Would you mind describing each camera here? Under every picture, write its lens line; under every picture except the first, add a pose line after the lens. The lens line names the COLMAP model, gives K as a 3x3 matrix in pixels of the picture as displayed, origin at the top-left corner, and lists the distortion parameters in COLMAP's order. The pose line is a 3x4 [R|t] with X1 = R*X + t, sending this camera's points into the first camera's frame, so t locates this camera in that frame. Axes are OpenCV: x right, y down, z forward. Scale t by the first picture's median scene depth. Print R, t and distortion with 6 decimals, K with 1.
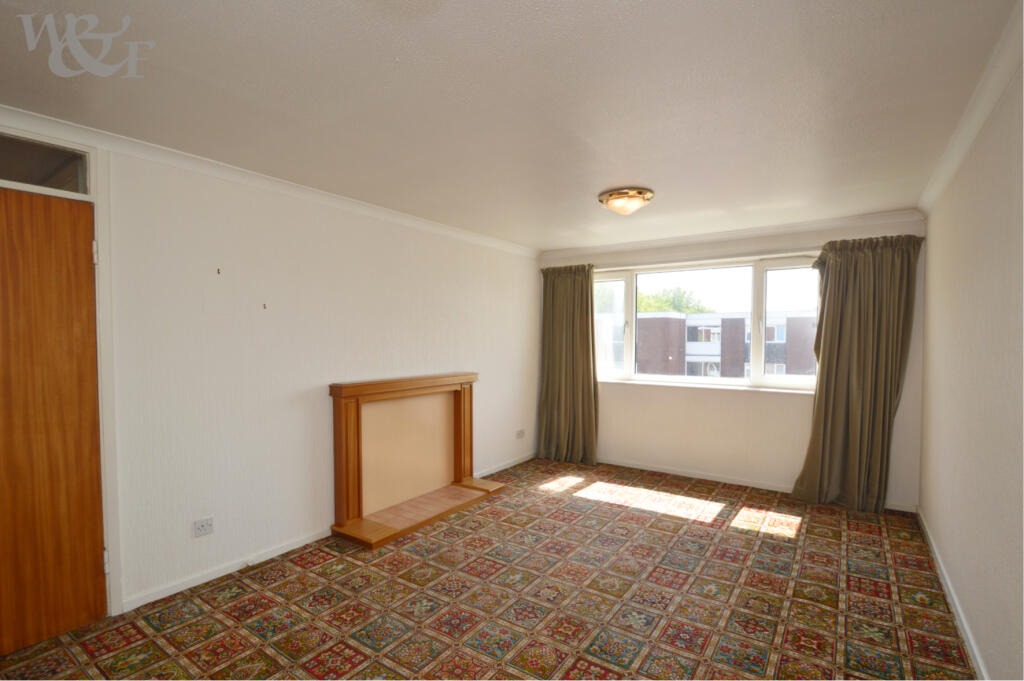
lens RADIAL K [[475.0, 0, 509.0], [0, 475.0, 377.5], [0, 0, 1]] dist [-0.002638, -0.000886]
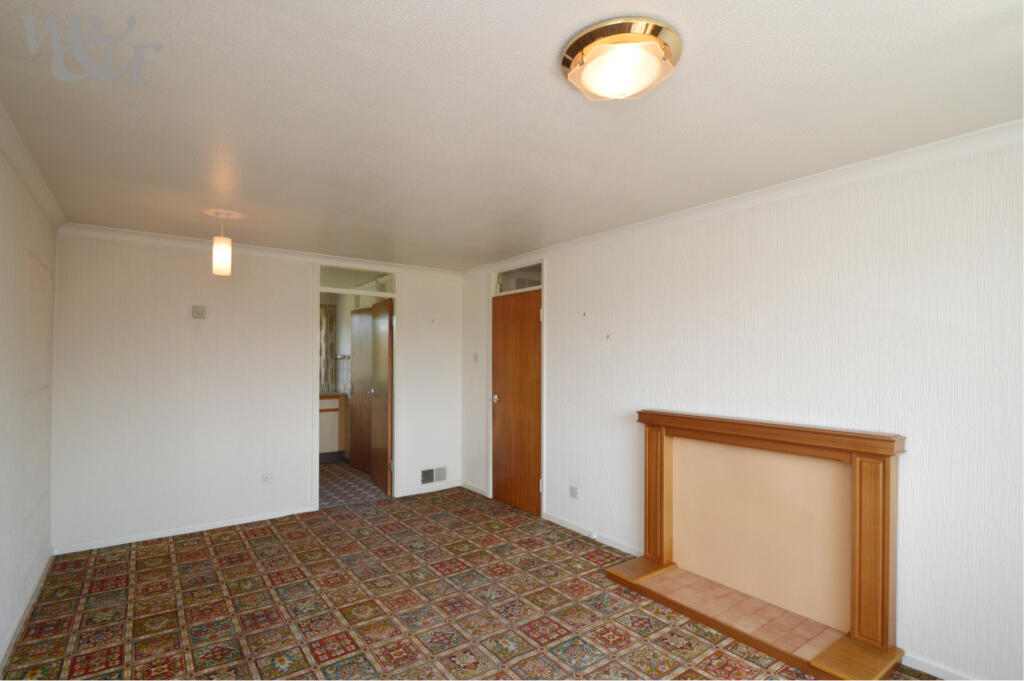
lens RADIAL K [[528.3, 0, 512.0], [0, 528.3, 340.5], [0, 0, 1]] dist [-0.002229, -0.000142]
pose [[-0.331905, -0.028040, -0.942896, 0.861935], [-0.085166, 0.996367, 0.000348, -0.115728], [0.939460, 0.080419, -0.333087, 1.194665]]
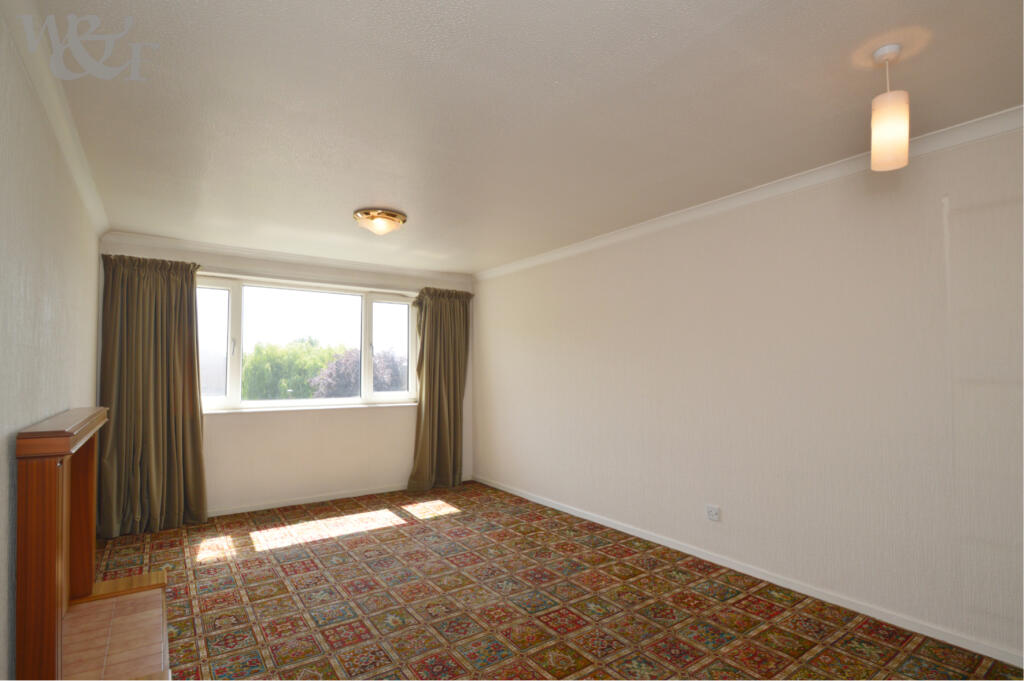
lens RADIAL K [[510.1, 0, 513.3], [0, 510.1, 372.4], [0, 0, 1]] dist [-0.000584, -0.000179]
pose [[0.340033, -0.003049, 0.940409, -0.605622], [0.080772, 0.996394, -0.025975, 0.006159], [-0.936938, 0.084791, 0.339053, 0.325916]]
